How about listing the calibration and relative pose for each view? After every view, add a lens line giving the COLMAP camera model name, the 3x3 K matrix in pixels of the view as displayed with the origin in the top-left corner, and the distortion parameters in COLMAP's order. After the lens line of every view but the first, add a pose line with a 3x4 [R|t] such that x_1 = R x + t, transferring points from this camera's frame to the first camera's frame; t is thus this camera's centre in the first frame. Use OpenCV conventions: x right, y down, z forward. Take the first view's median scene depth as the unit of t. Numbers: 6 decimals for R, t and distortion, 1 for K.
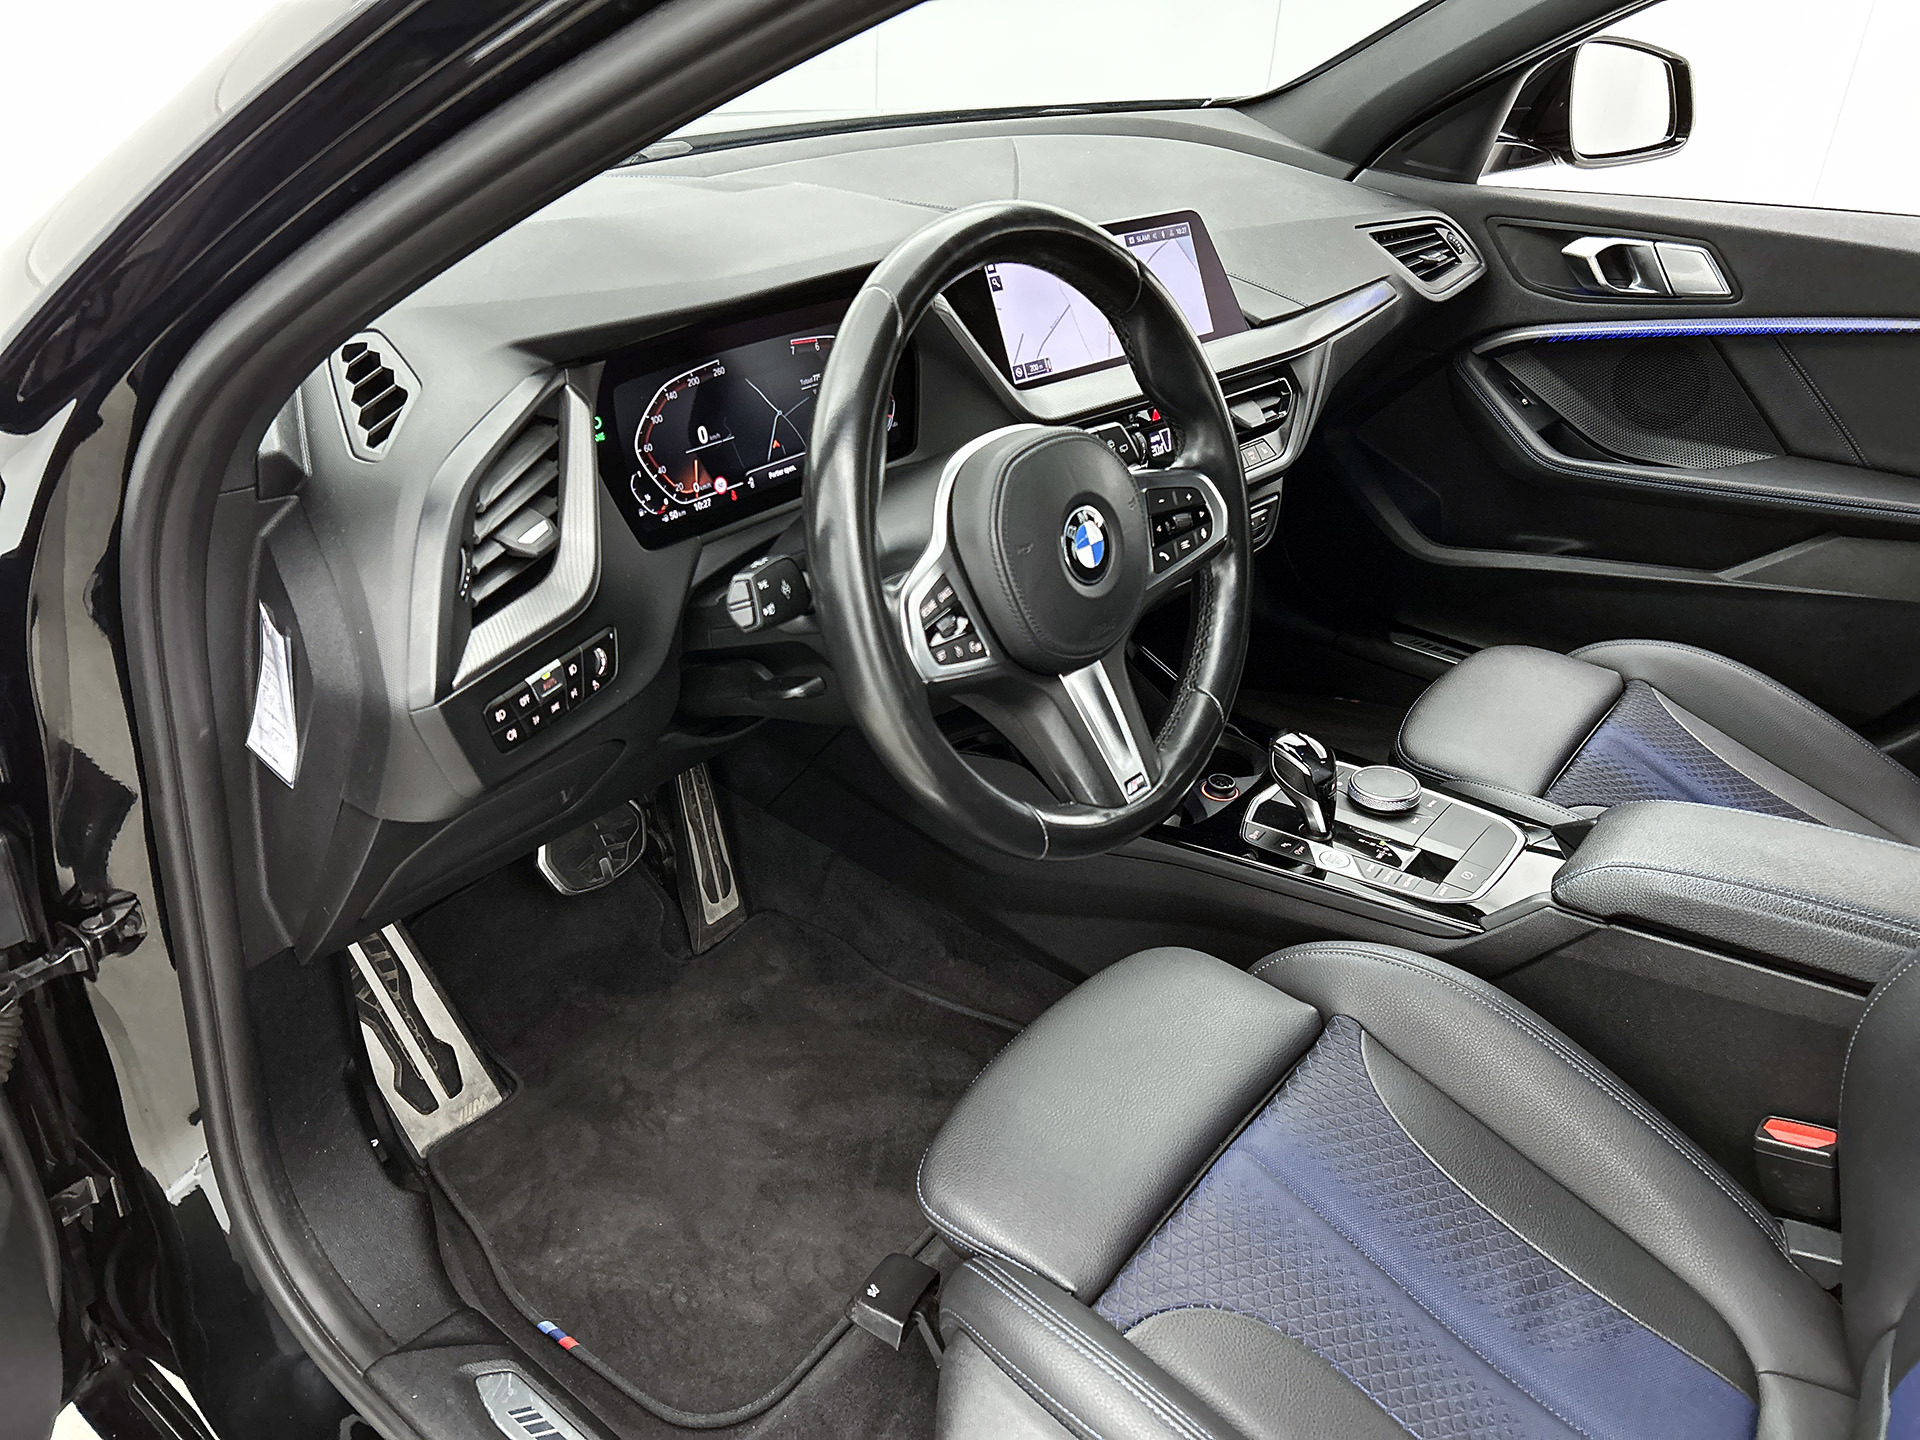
lens RADIAL K [[1441.2, 0, 957.7], [0, 1441.2, 708.9], [0, 0, 1]] dist [0.027950, -0.034206]
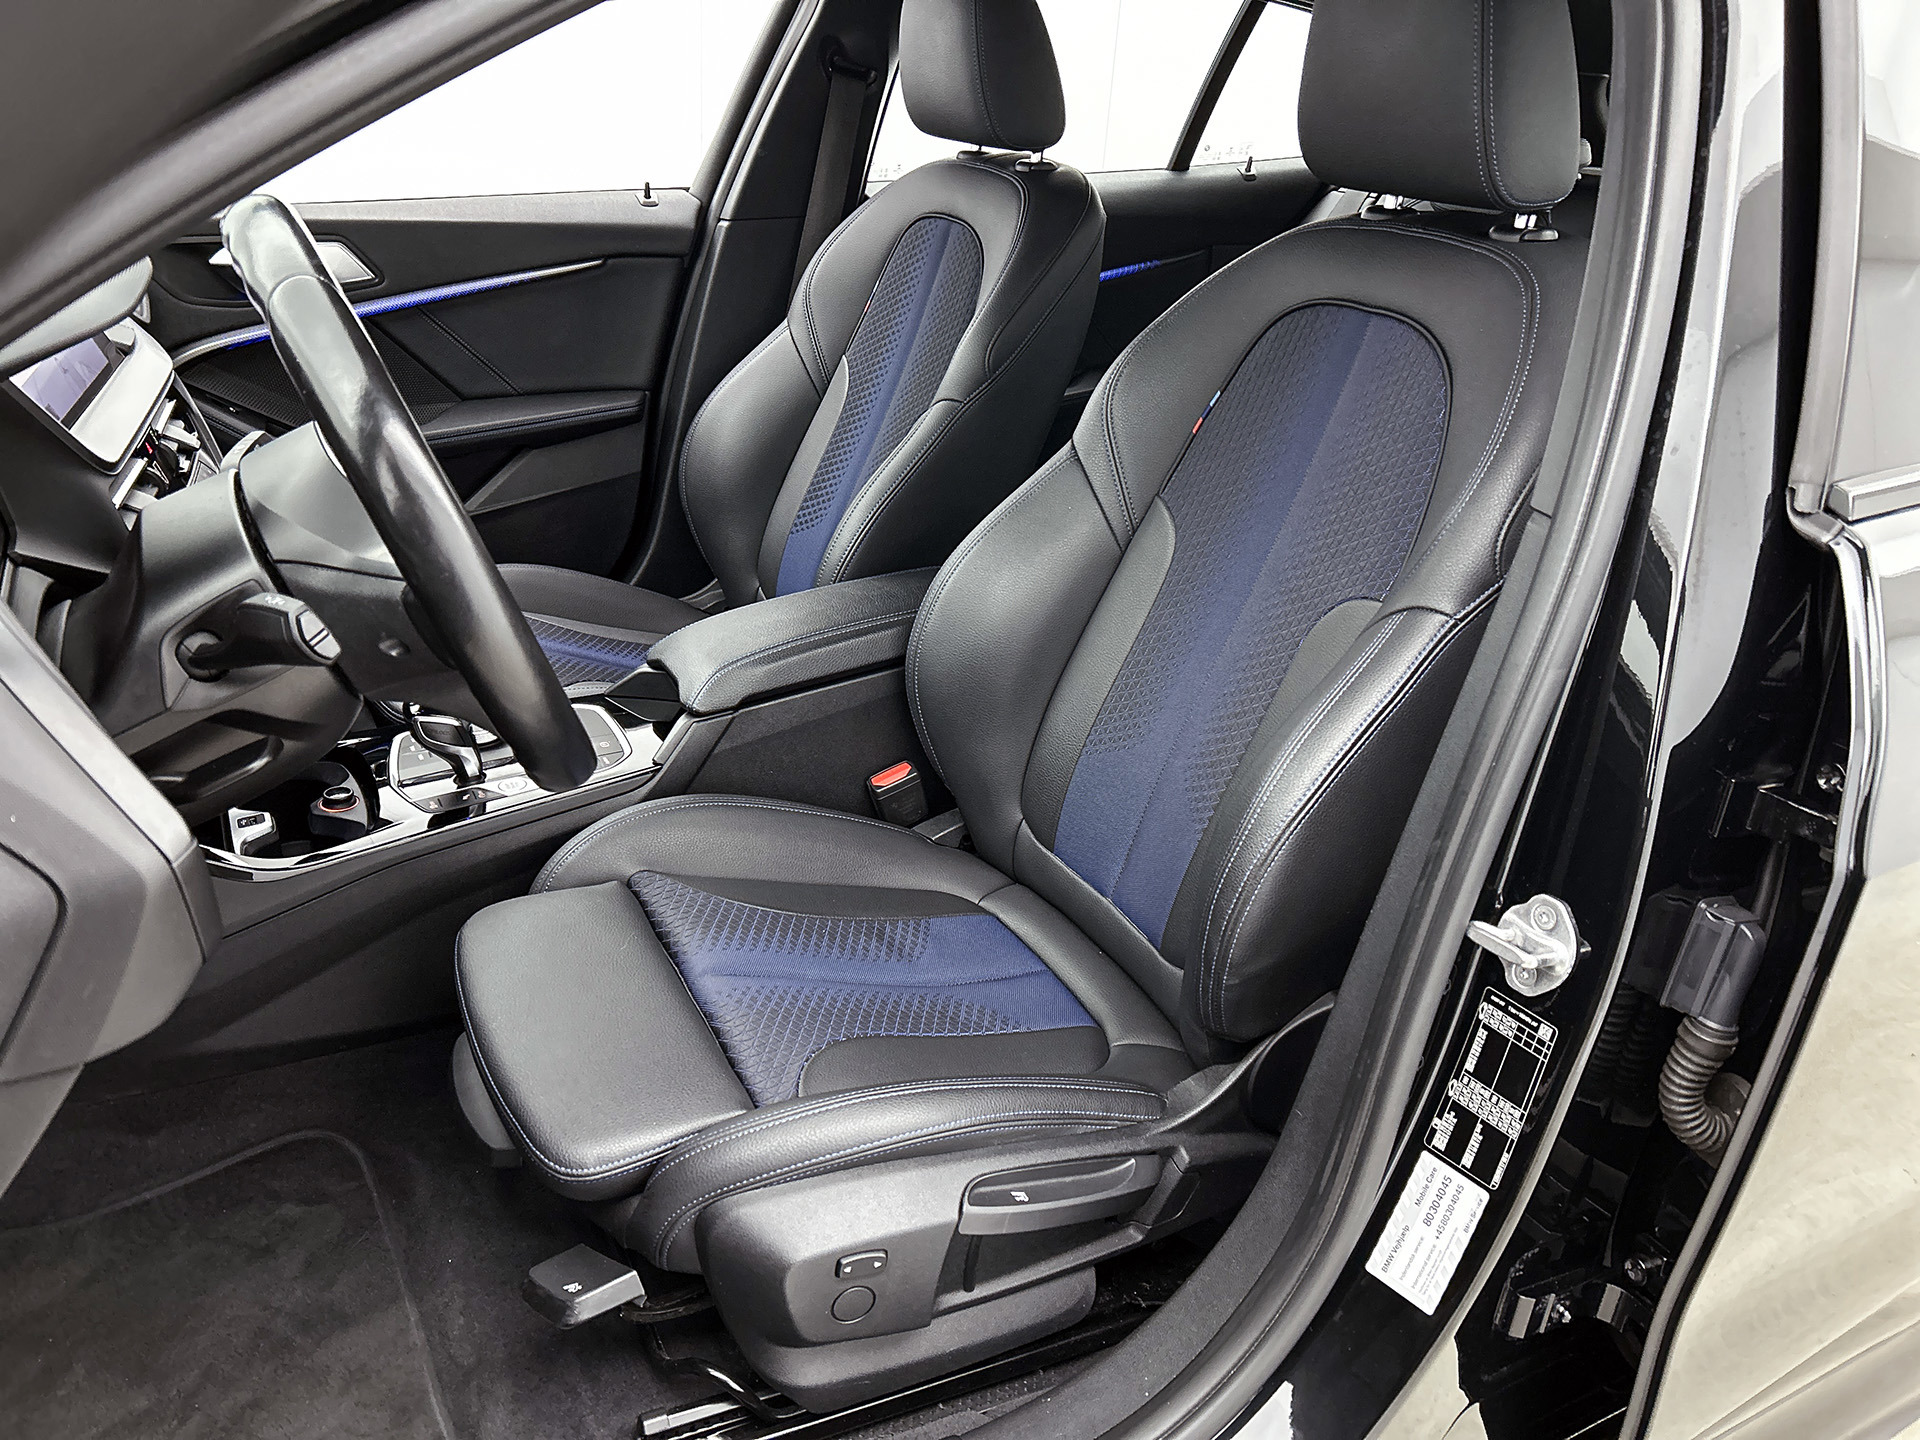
lens RADIAL K [[1441.2, 0, 956.2], [0, 1441.2, 721.1], [0, 0, 1]] dist [0.027950, -0.034206]
pose [[0.407239, -0.385156, 0.828137, -0.662921], [0.408154, 0.887899, 0.212240, -0.046671], [-0.817048, 0.251575, 0.518790, 0.185676]]
